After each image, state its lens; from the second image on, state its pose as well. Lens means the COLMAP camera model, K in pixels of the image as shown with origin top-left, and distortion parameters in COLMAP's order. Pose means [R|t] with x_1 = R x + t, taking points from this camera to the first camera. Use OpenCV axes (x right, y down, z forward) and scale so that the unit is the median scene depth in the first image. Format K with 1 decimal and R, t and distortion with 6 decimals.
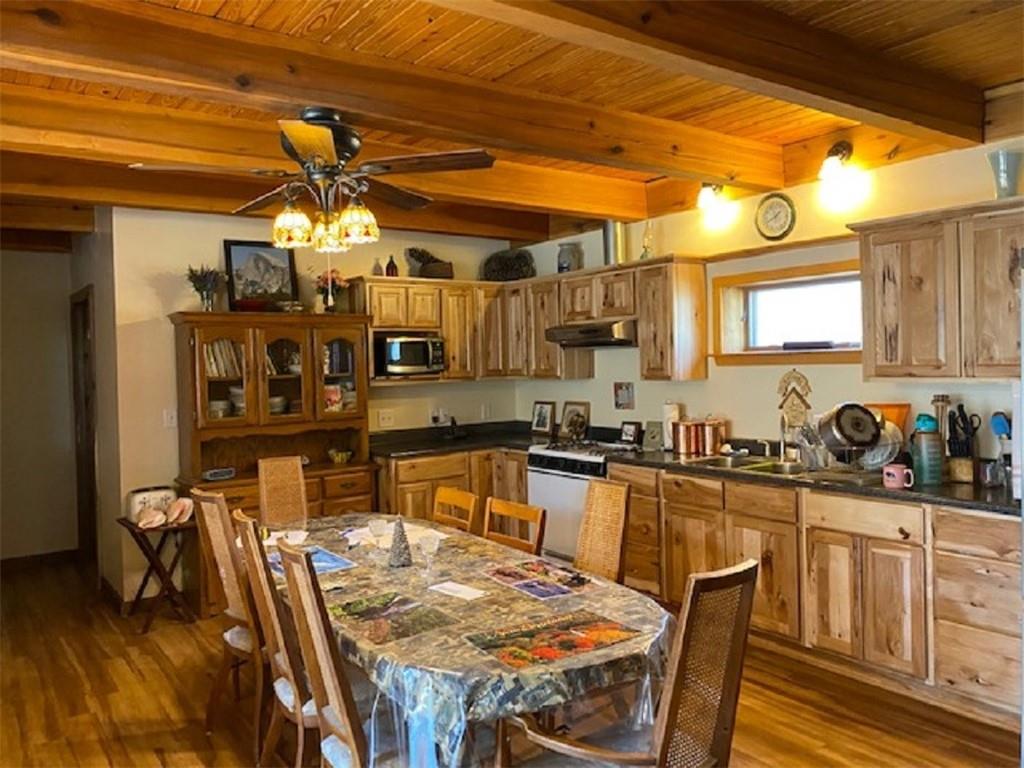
lens RADIAL K [[783.8, 0, 533.5], [0, 783.8, 380.5], [0, 0, 1]] dist [0.008186, -0.007881]
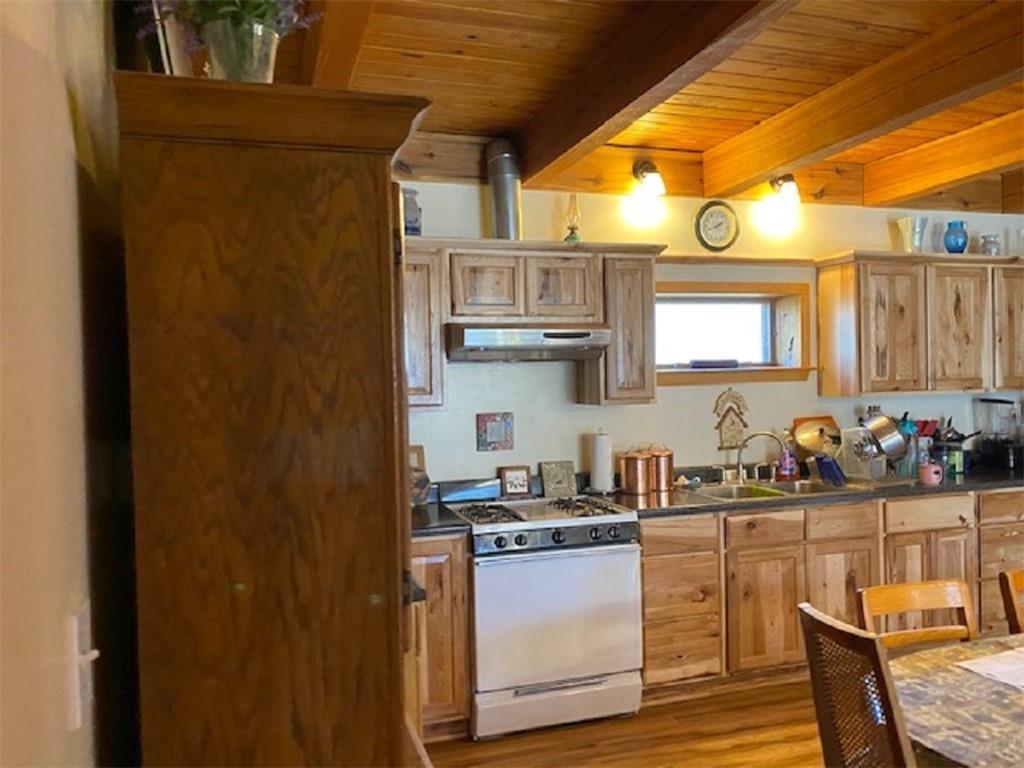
lens RADIAL K [[787.9, 0, 510.5], [0, 787.9, 390.0], [0, 0, 1]] dist [0.060182, -0.076525]
pose [[0.328048, 0.001133, 0.944660, -0.708478], [0.037089, 0.999213, -0.014078, -0.008515], [-0.943933, 0.039655, 0.327748, 0.974952]]
